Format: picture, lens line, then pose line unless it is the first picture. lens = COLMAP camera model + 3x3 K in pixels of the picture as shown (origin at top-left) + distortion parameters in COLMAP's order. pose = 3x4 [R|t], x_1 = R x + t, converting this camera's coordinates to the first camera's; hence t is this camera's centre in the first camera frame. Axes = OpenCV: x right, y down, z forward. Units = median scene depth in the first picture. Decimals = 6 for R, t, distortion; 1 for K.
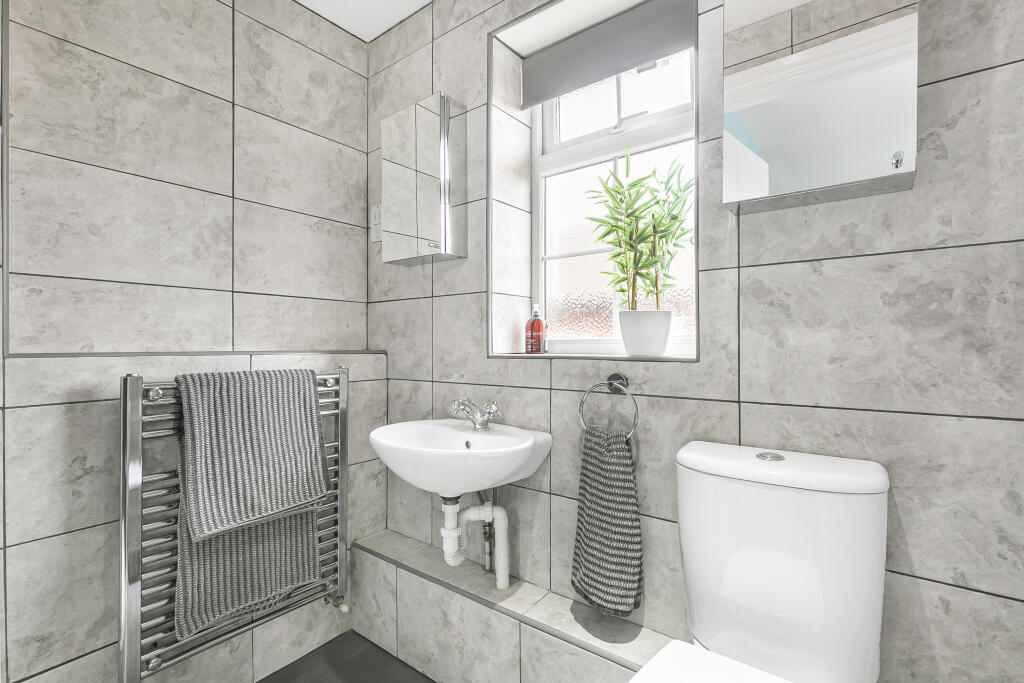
lens RADIAL K [[462.2, 0, 514.3], [0, 462.2, 345.9], [0, 0, 1]] dist [-0.009454, 0.001753]
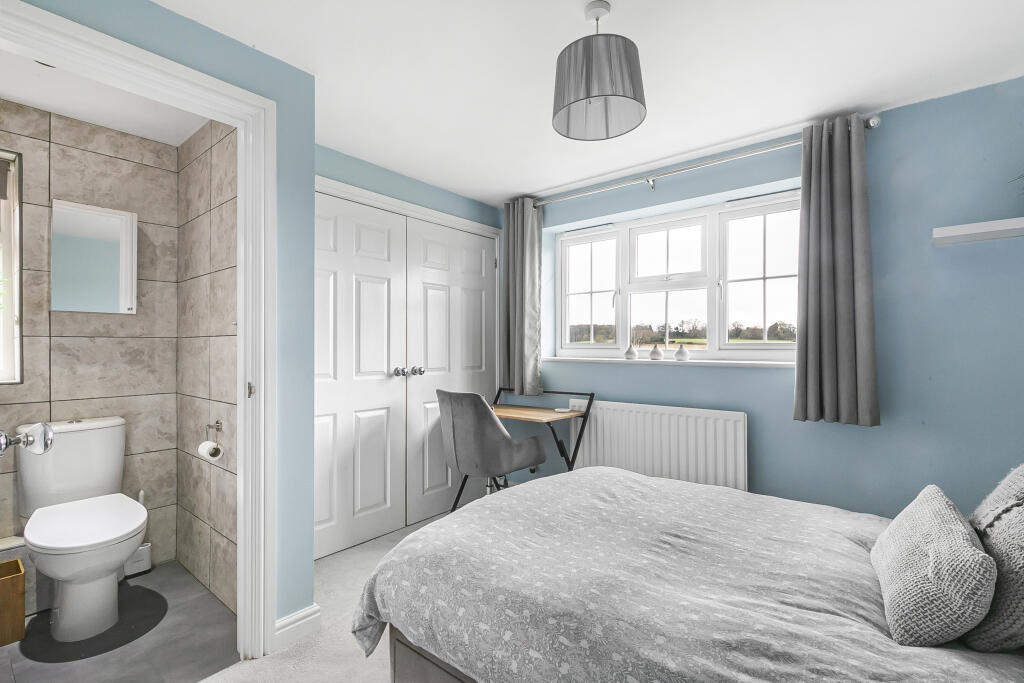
lens RADIAL K [[462.2, 0, 512.1], [0, 462.2, 343.7], [0, 0, 1]] dist [-0.009454, 0.001753]
pose [[0.029477, 0.006130, 0.999547, -1.775038], [0.006282, 0.999960, -0.006318, -0.131289], [-0.999546, 0.006466, 0.029438, -1.333793]]
